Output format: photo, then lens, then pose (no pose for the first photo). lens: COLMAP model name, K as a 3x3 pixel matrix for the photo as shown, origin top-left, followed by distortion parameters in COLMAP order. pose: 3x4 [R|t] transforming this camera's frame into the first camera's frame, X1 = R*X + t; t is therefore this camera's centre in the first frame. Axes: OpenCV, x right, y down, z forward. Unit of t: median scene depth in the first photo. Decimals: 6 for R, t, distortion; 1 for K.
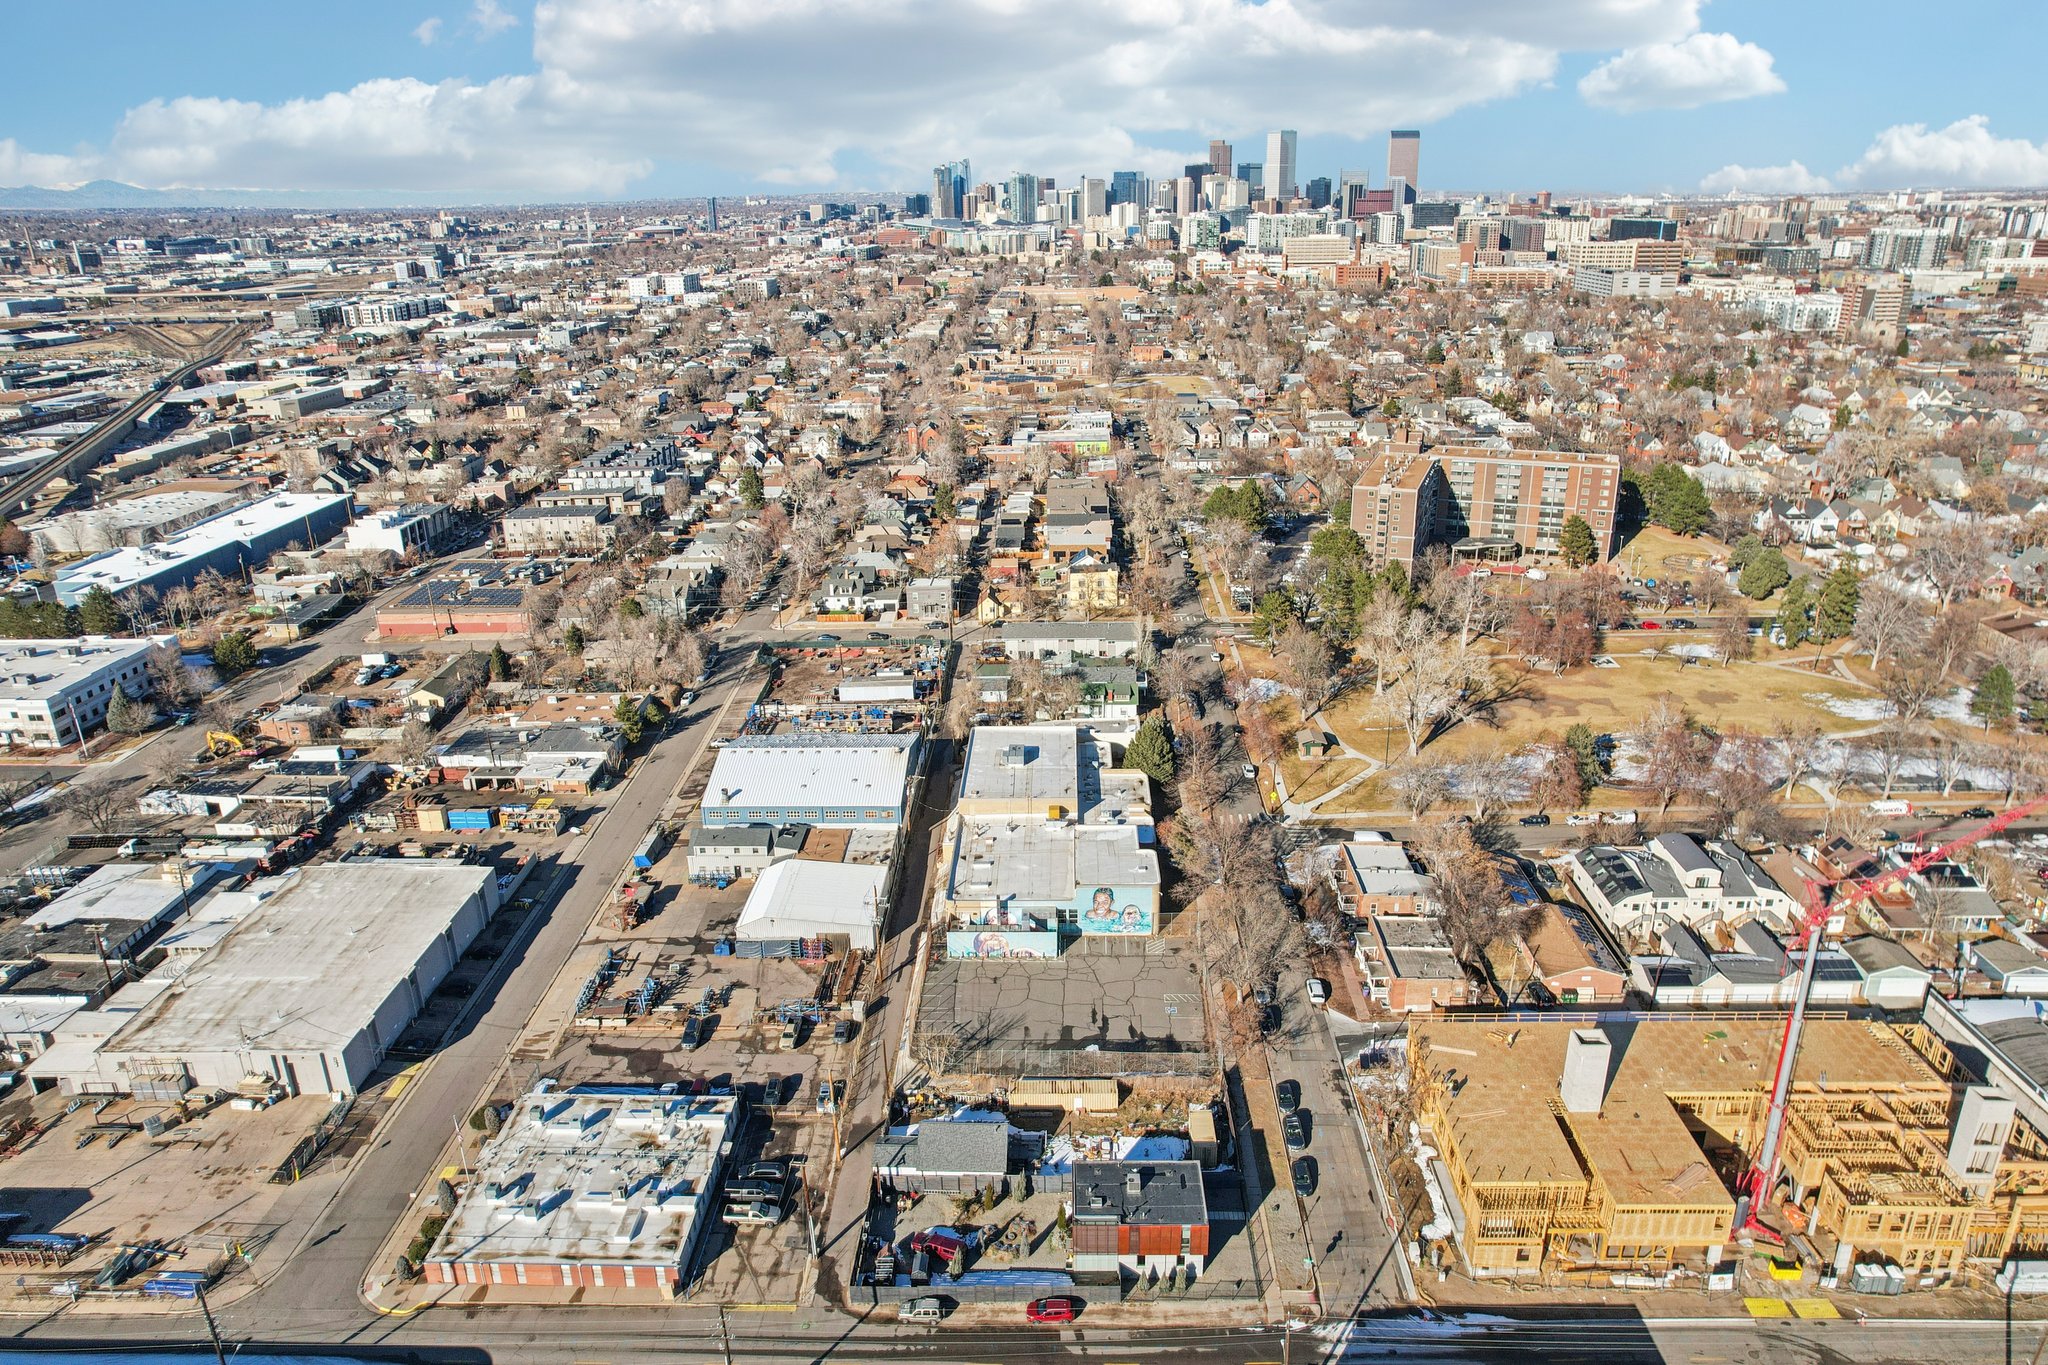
lens RADIAL K [[1350.6, 0, 1026.2], [0, 1350.6, 683.5], [0, 0, 1]] dist [-0.064819, 0.050122]
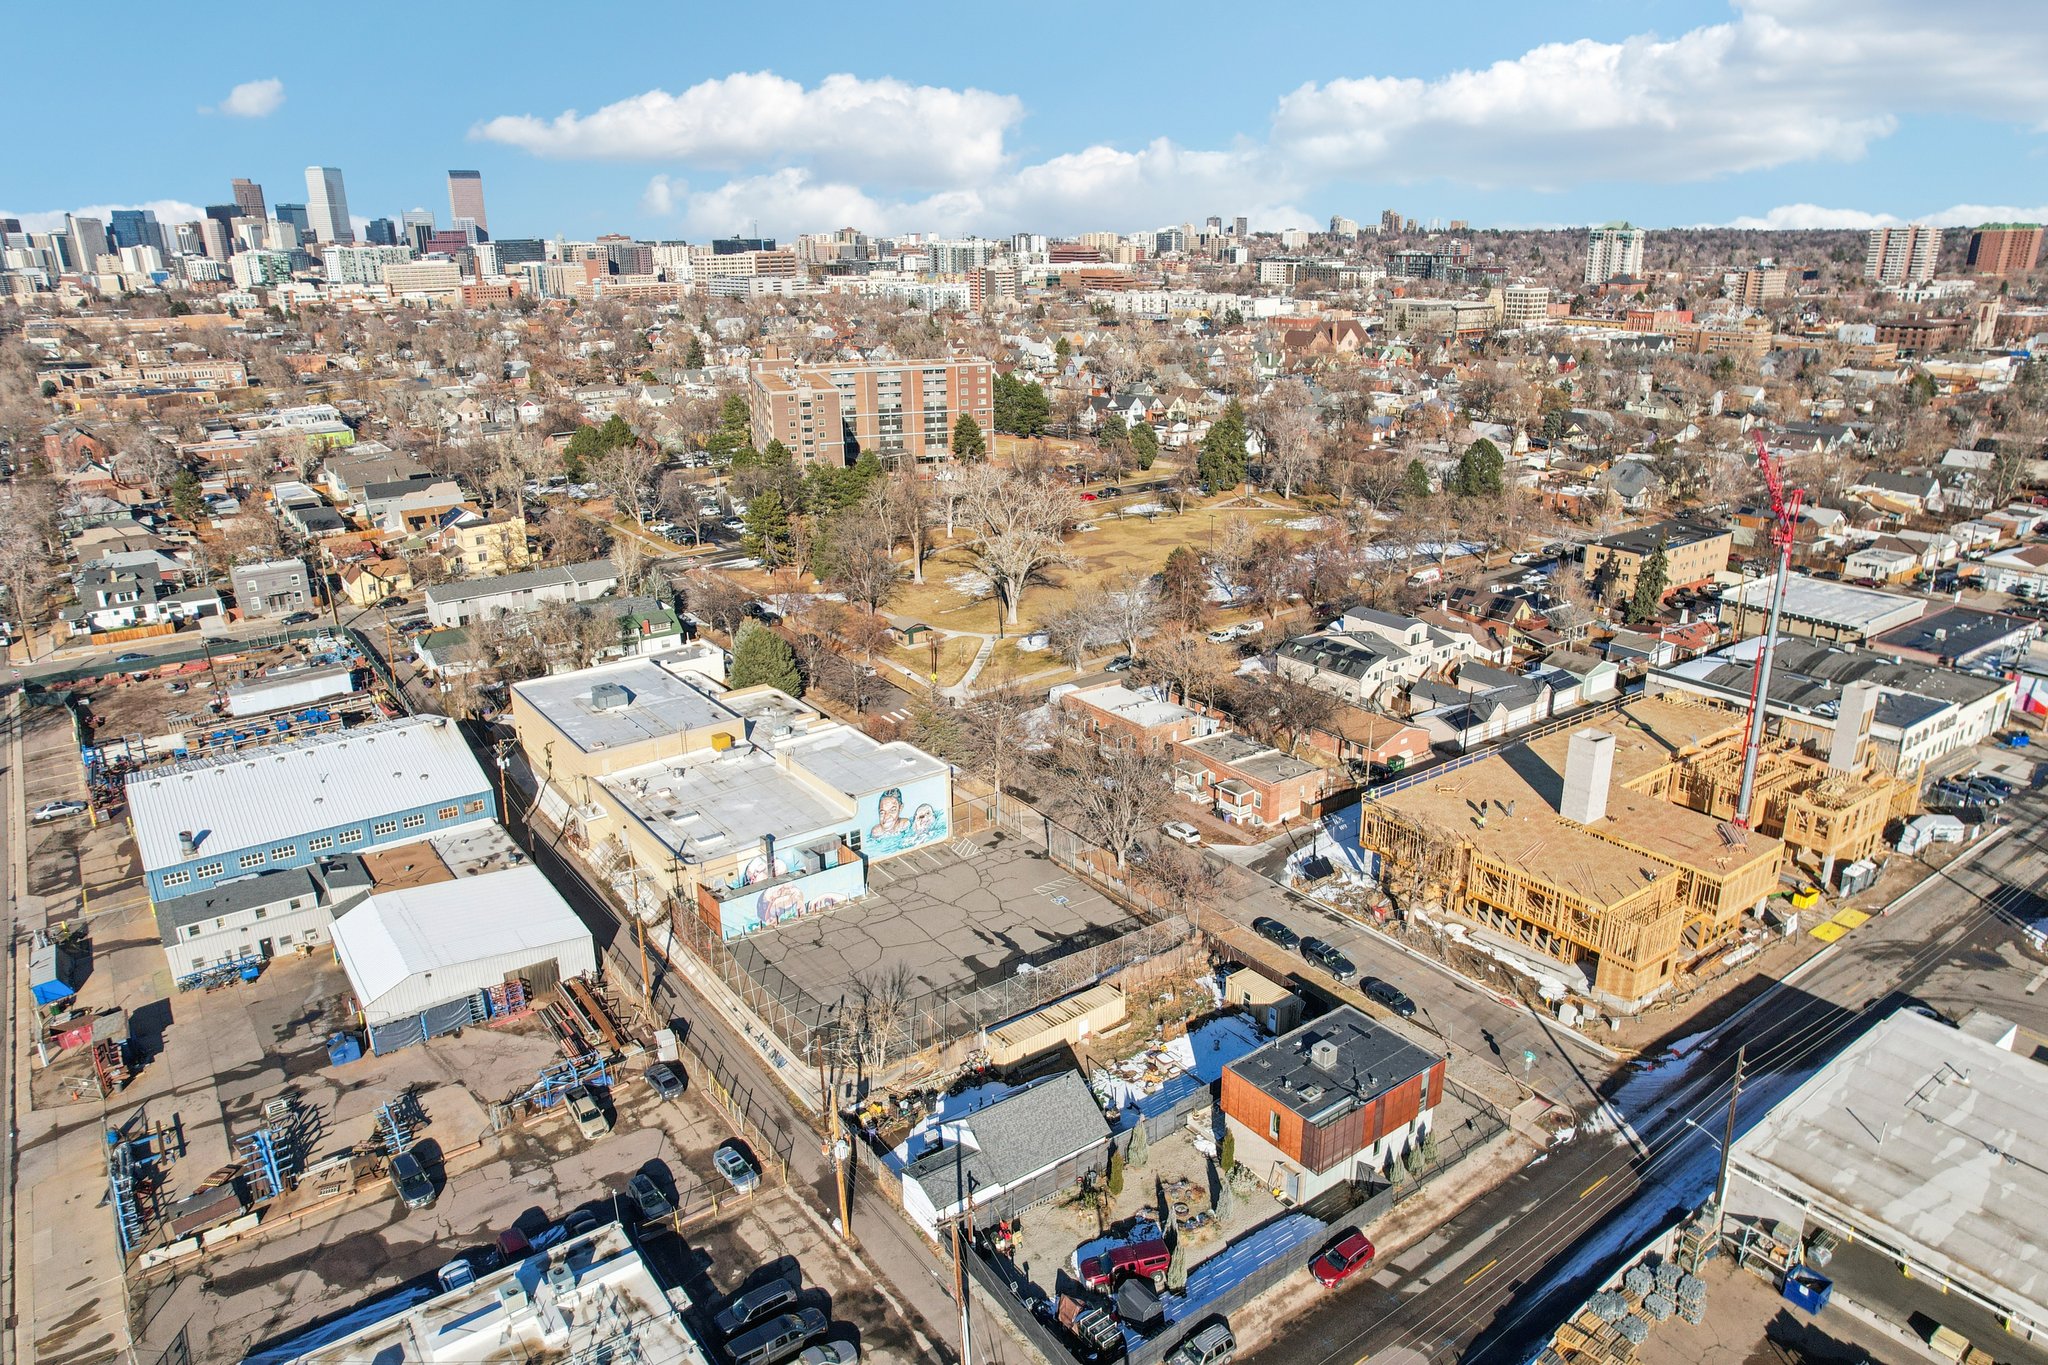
lens RADIAL K [[1341.2, 0, 1038.3], [0, 1341.2, 690.3], [0, 0, 1]] dist [-0.074964, 0.069921]
pose [[0.786423, -0.192490, 0.586929, -0.345485], [0.211880, 0.976618, 0.036396, 0.102245], [-0.580211, 0.095736, 0.808820, 0.406161]]
